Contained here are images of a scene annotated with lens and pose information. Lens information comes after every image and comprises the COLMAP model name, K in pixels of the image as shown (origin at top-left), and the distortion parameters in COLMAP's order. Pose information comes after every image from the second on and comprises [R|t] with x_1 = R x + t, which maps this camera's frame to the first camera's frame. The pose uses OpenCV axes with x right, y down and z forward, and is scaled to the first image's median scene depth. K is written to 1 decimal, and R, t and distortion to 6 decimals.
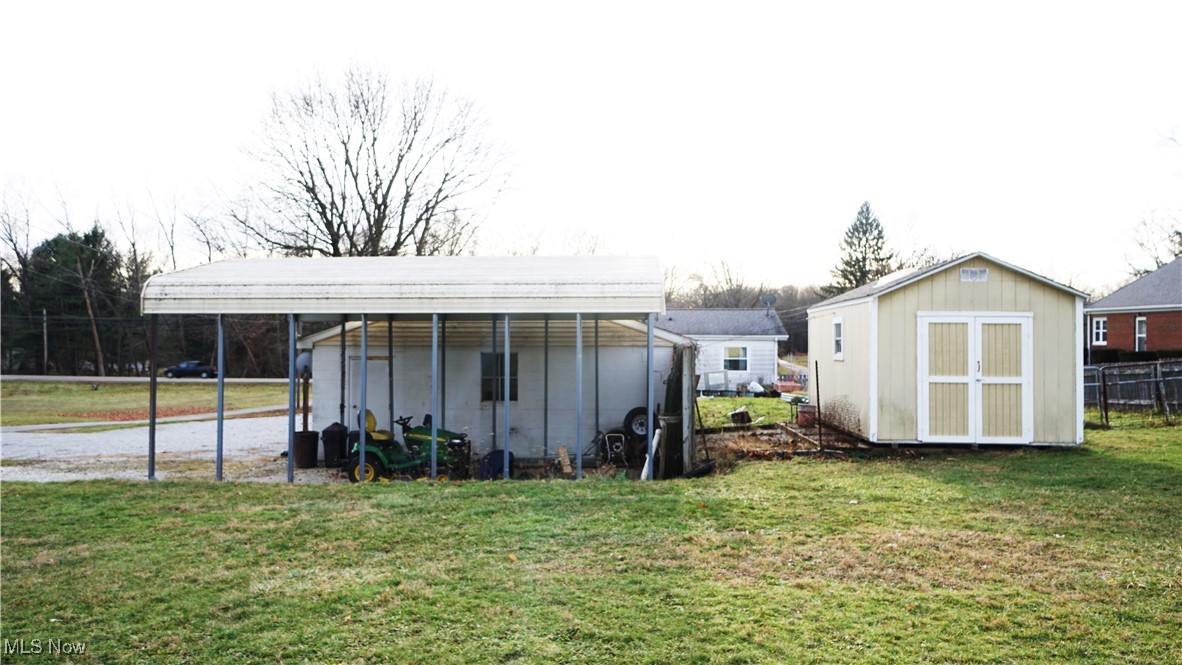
lens RADIAL K [[875.5, 0, 586.2], [0, 875.5, 332.3], [0, 0, 1]] dist [0.032483, 0.006352]
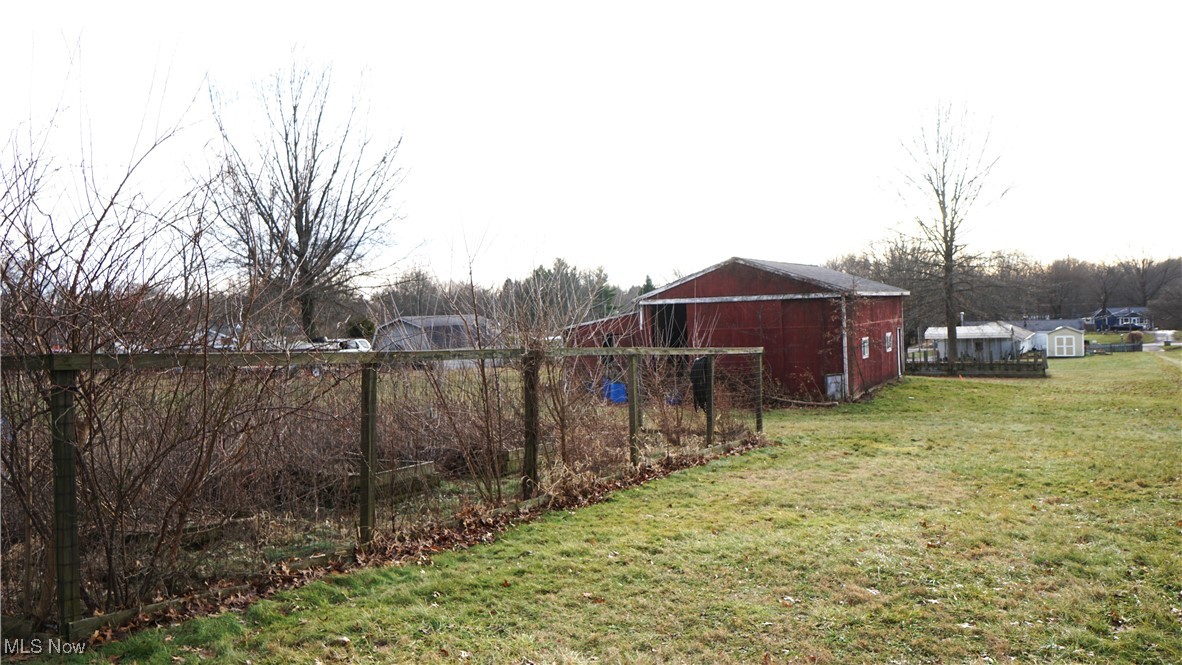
lens RADIAL K [[875.5, 0, 586.2], [0, 875.5, 332.3], [0, 0, 1]] dist [0.032483, 0.006352]
pose [[0.897050, -0.026059, -0.441160, 0.108452], [0.039674, 0.998978, 0.021664, -0.228927], [0.440144, -0.036936, 0.897167, -4.419167]]
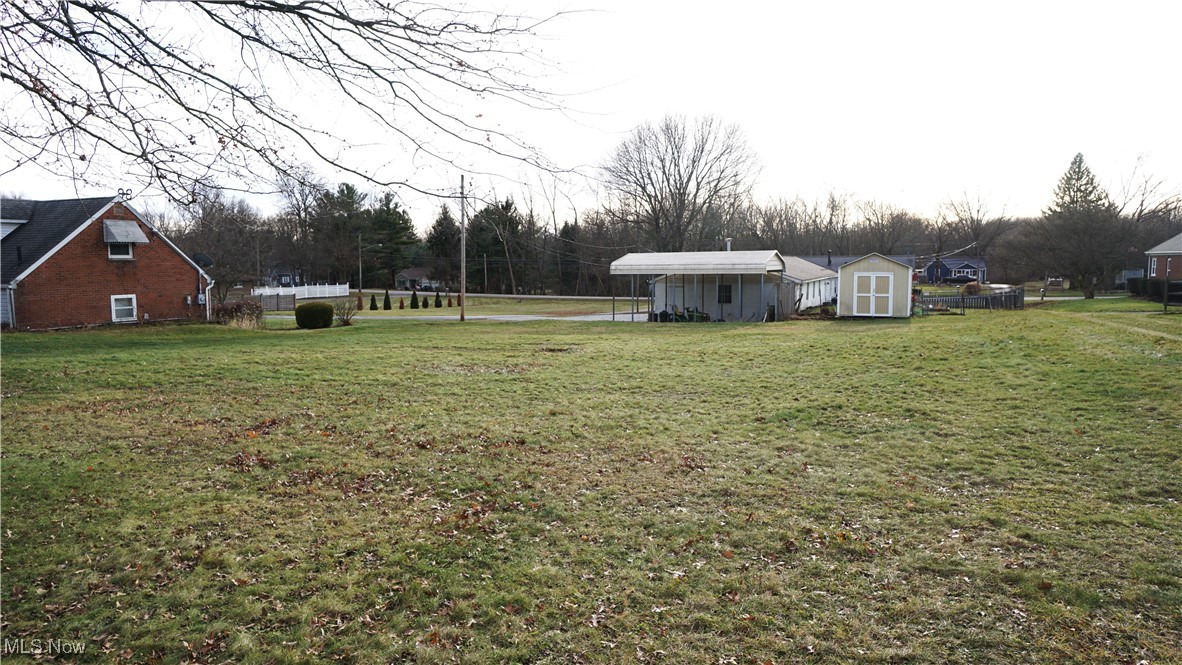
lens RADIAL K [[744.8, 0, 584.5], [0, 744.8, 320.5], [0, 0, 1]] dist [-0.000878, 0.003804]
pose [[0.934662, 0.018225, -0.355070, 0.295318], [0.010517, 0.996831, 0.078850, -0.049017], [0.355382, -0.077432, 0.931508, -1.200777]]
